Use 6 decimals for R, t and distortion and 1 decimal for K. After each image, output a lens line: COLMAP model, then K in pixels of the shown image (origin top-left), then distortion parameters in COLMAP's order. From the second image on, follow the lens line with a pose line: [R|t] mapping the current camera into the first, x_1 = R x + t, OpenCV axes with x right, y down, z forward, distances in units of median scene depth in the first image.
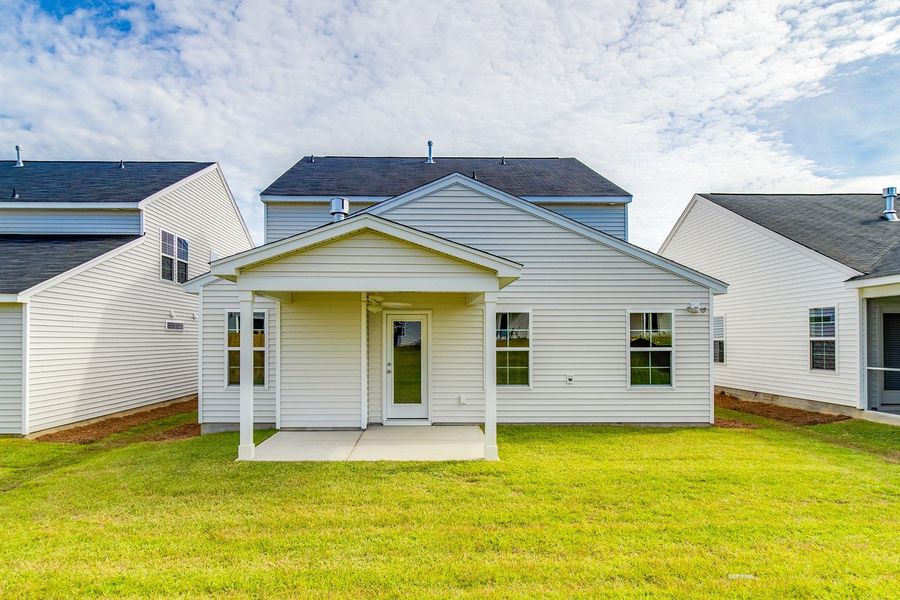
lens RADIAL K [[417.3, 0, 449.7], [0, 417.3, 297.4], [0, 0, 1]] dist [-0.000366, 0.006437]
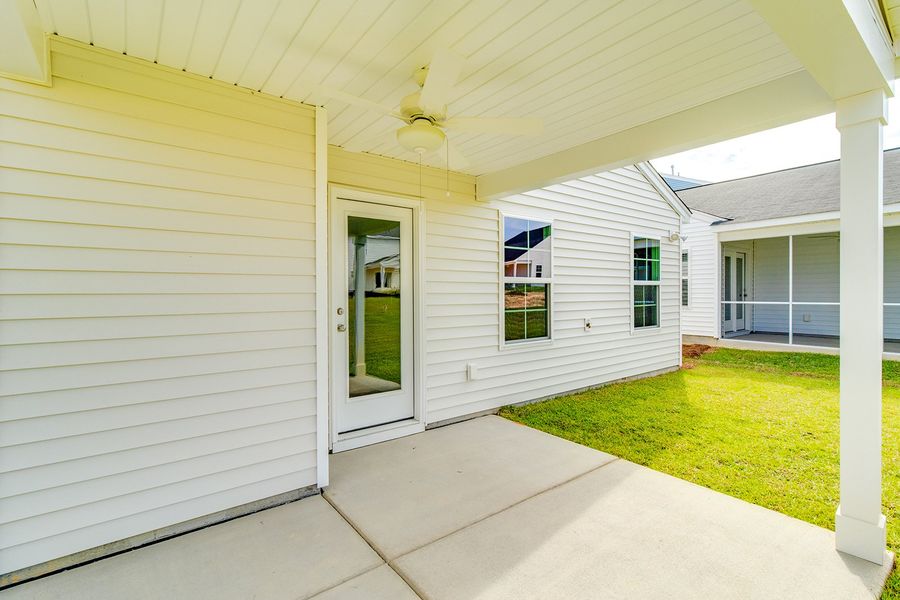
lens RADIAL K [[417.3, 0, 449.7], [0, 417.3, 297.4], [0, 0, 1]] dist [-0.000366, 0.006437]
pose [[0.800366, -0.008863, 0.599446, -0.306072], [-0.065140, 0.992685, 0.101650, 0.094782], [-0.595962, -0.120405, 0.793934, 0.589363]]
